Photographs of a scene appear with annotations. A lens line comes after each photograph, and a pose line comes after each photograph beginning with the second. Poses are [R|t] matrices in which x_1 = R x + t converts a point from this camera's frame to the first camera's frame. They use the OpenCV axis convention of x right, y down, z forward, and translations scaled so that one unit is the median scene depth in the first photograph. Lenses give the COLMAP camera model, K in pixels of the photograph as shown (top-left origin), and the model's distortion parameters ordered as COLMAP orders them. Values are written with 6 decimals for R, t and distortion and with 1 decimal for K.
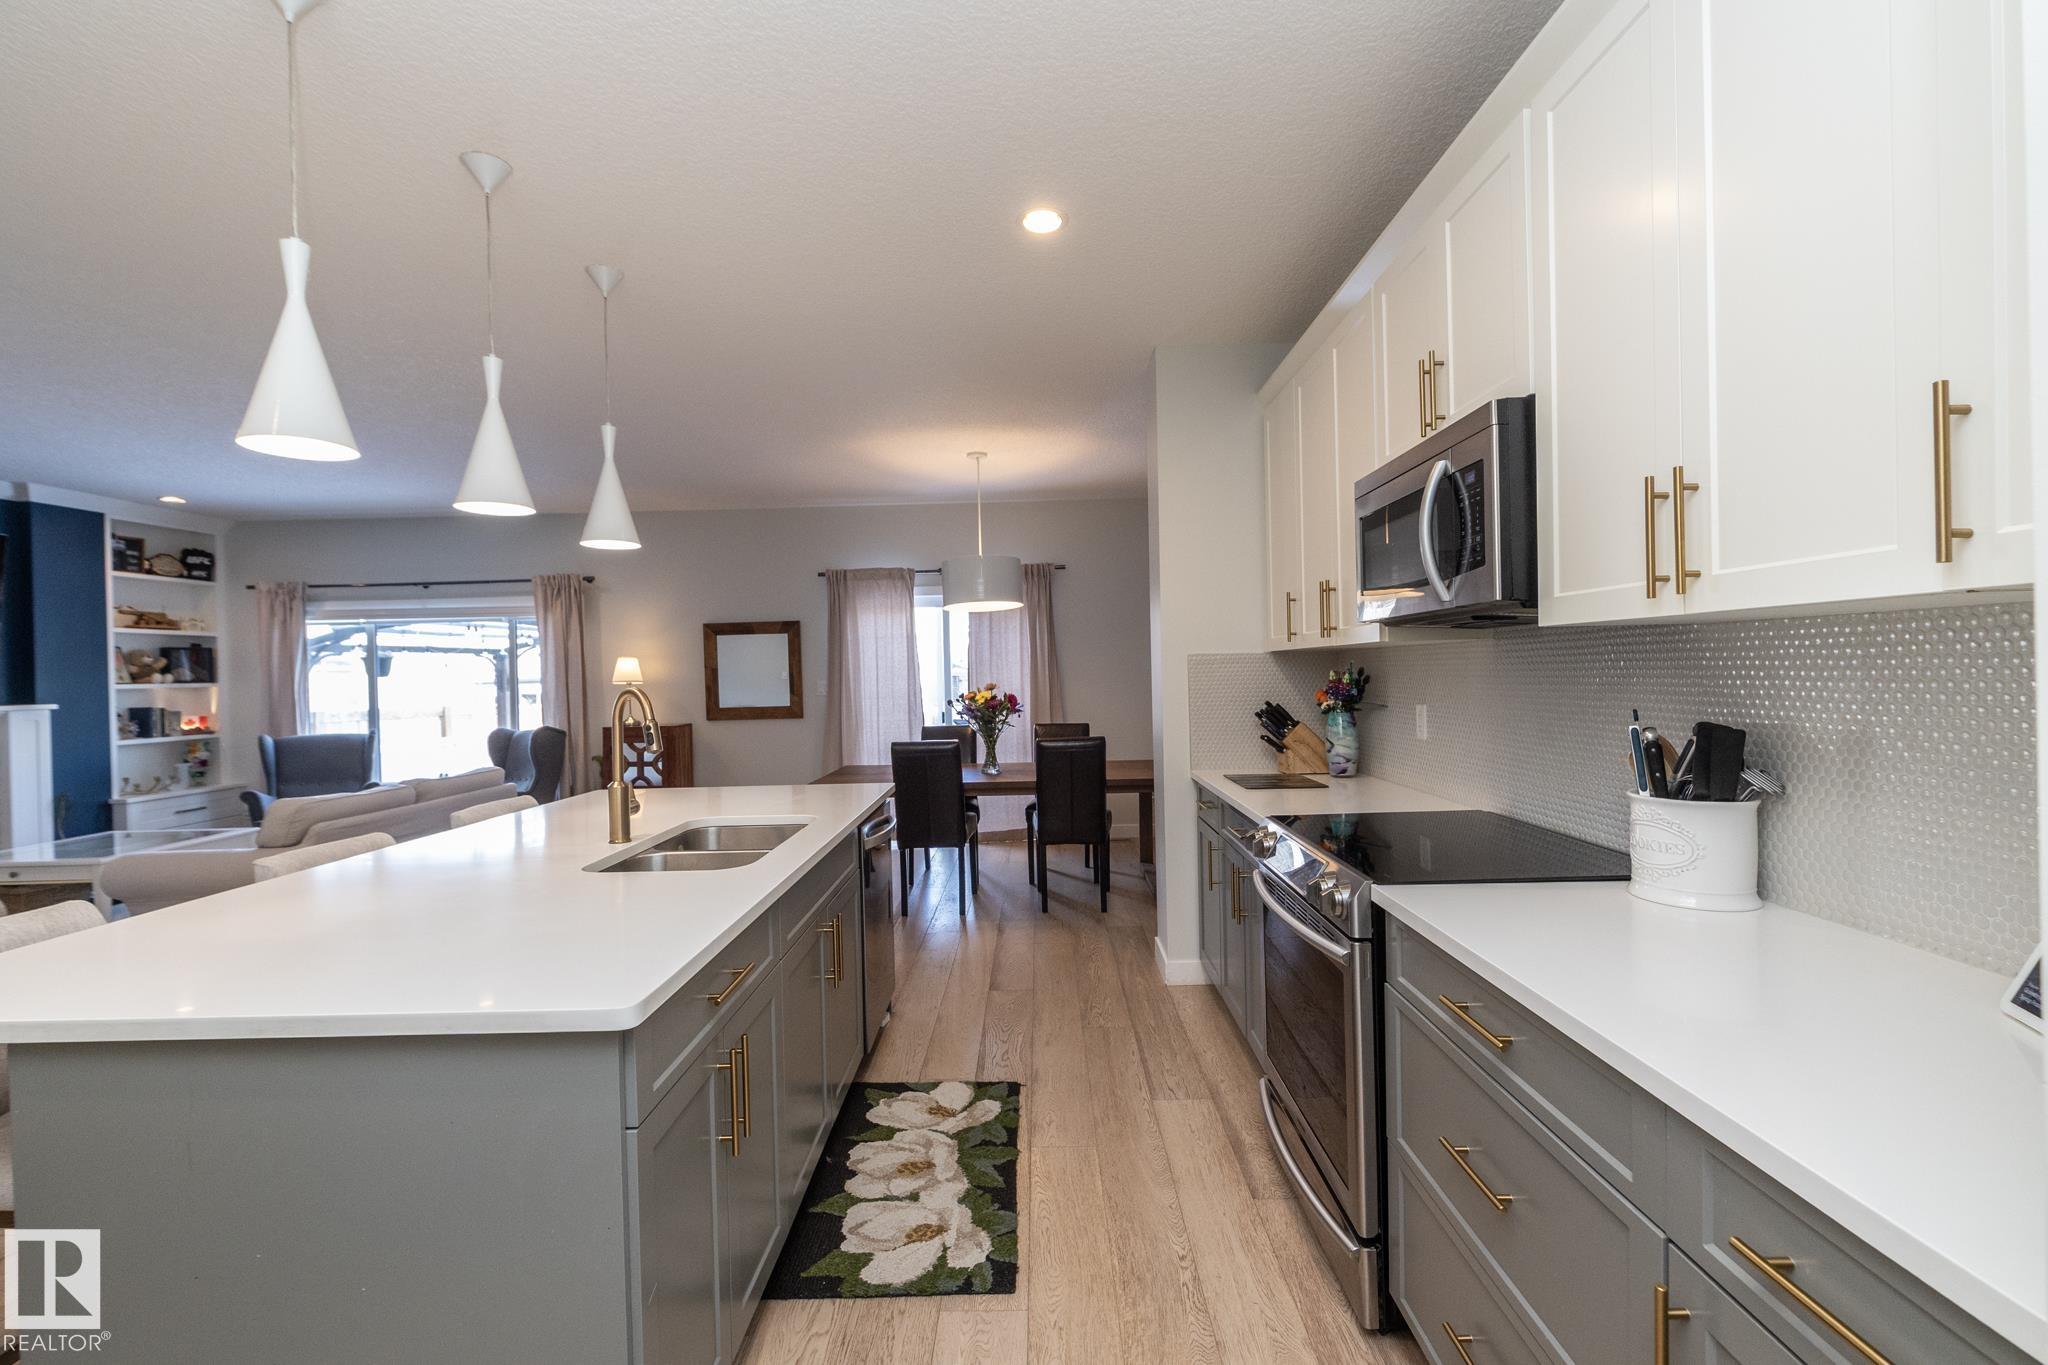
lens RADIAL K [[869.8, 0, 1024.0], [0, 869.8, 678.5], [0, 0, 1]] dist [0.002149, -0.001706]
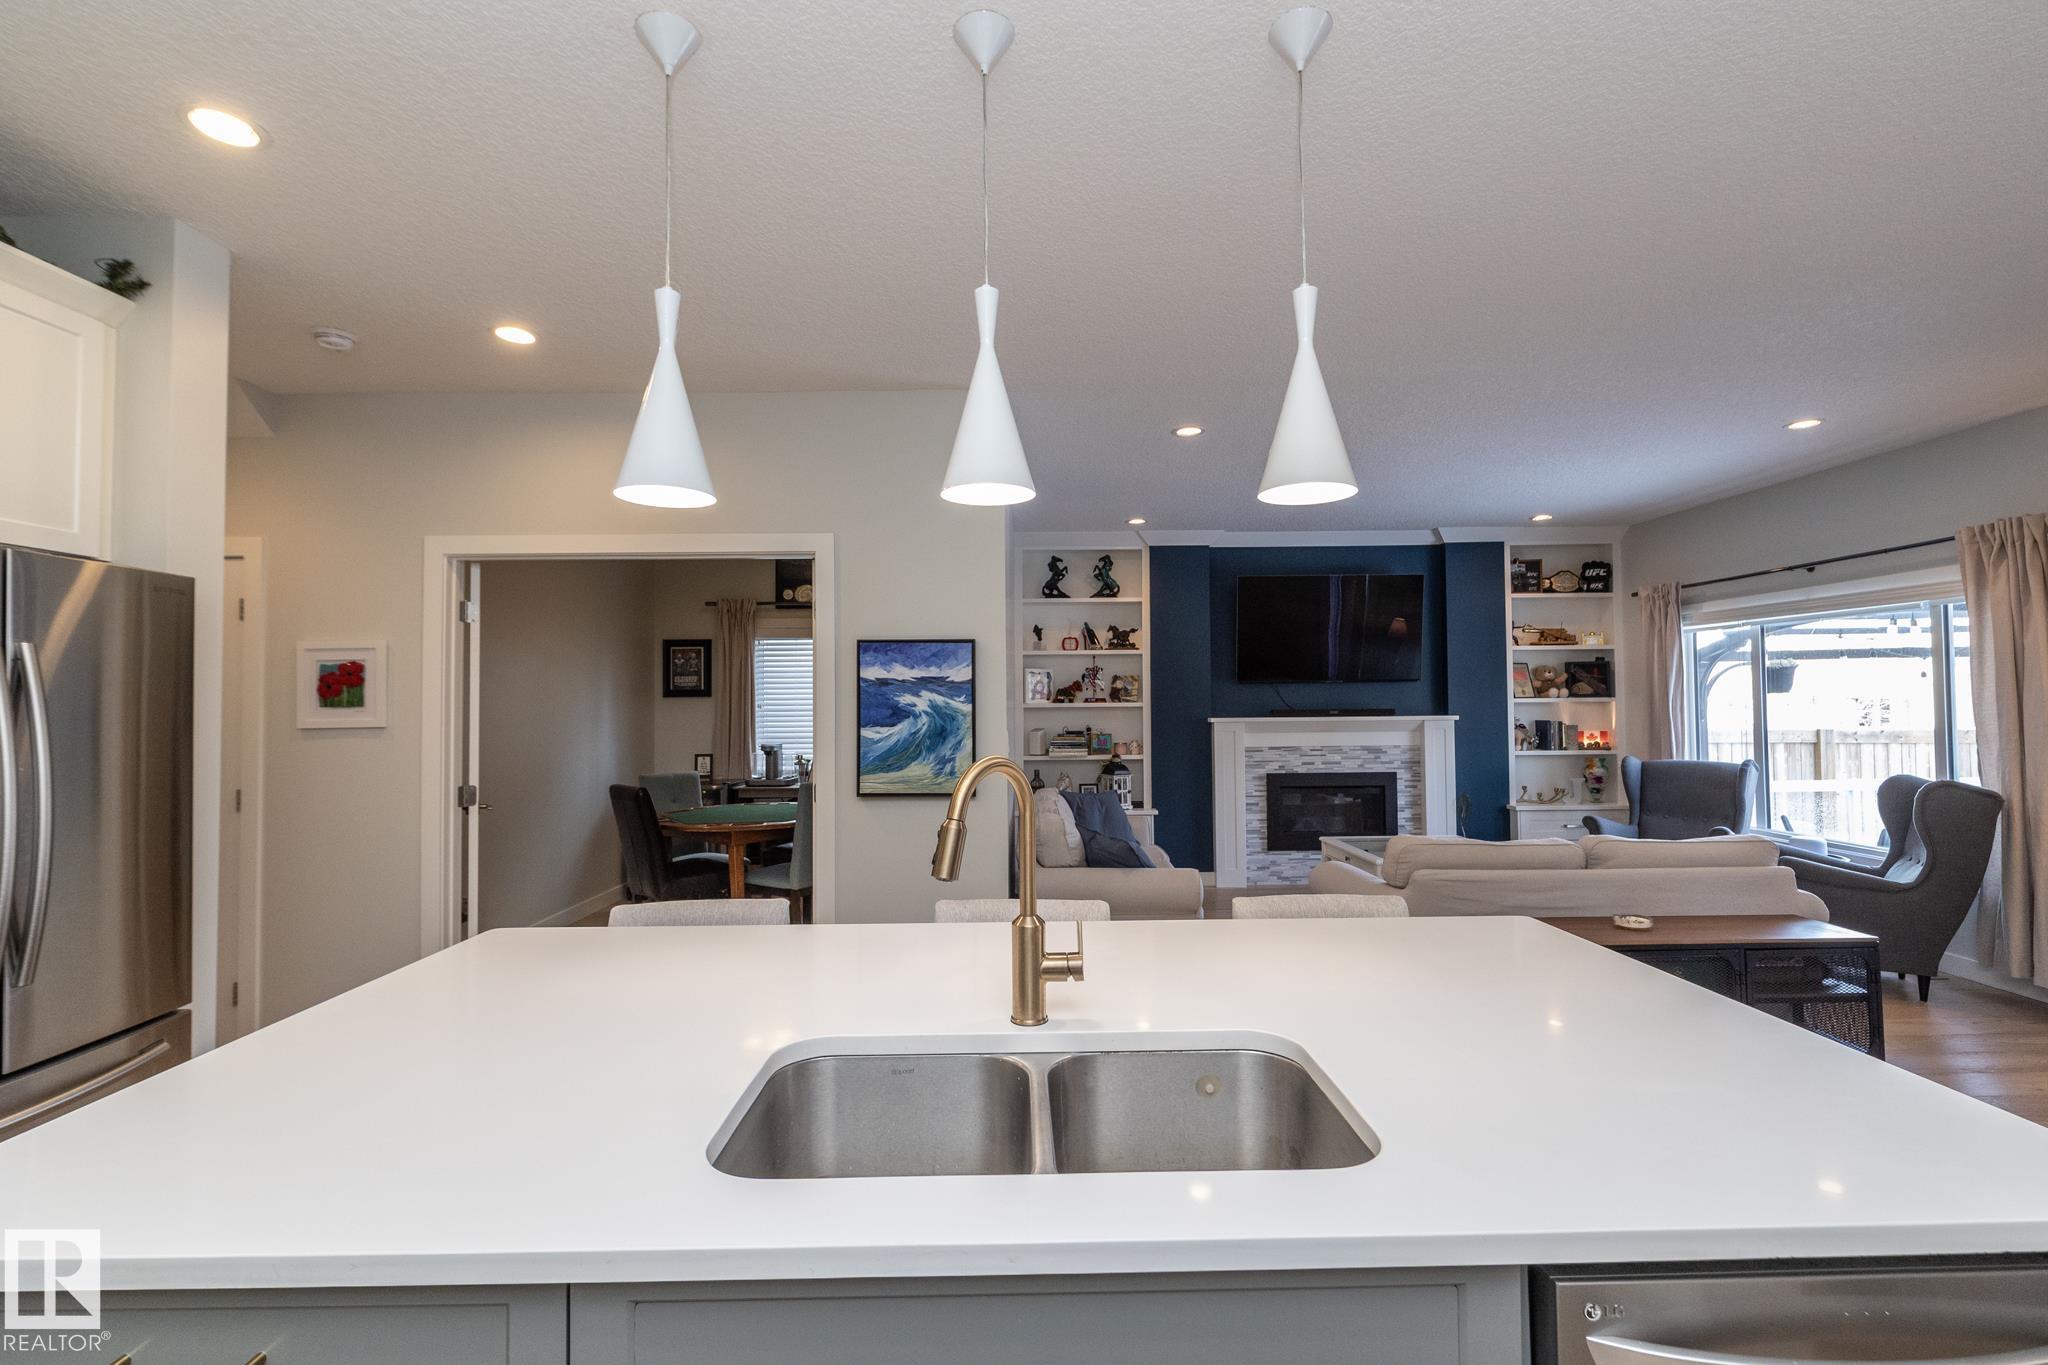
lens RADIAL K [[895.4, 0, 1028.0], [0, 895.4, 677.3], [0, 0, 1]] dist [-0.000958, -0.000356]
pose [[0.024859, -0.006691, -0.999669, 0.044960], [0.001823, 0.999976, -0.006648, -0.012136], [0.999689, -0.001657, 0.024871, 0.339594]]
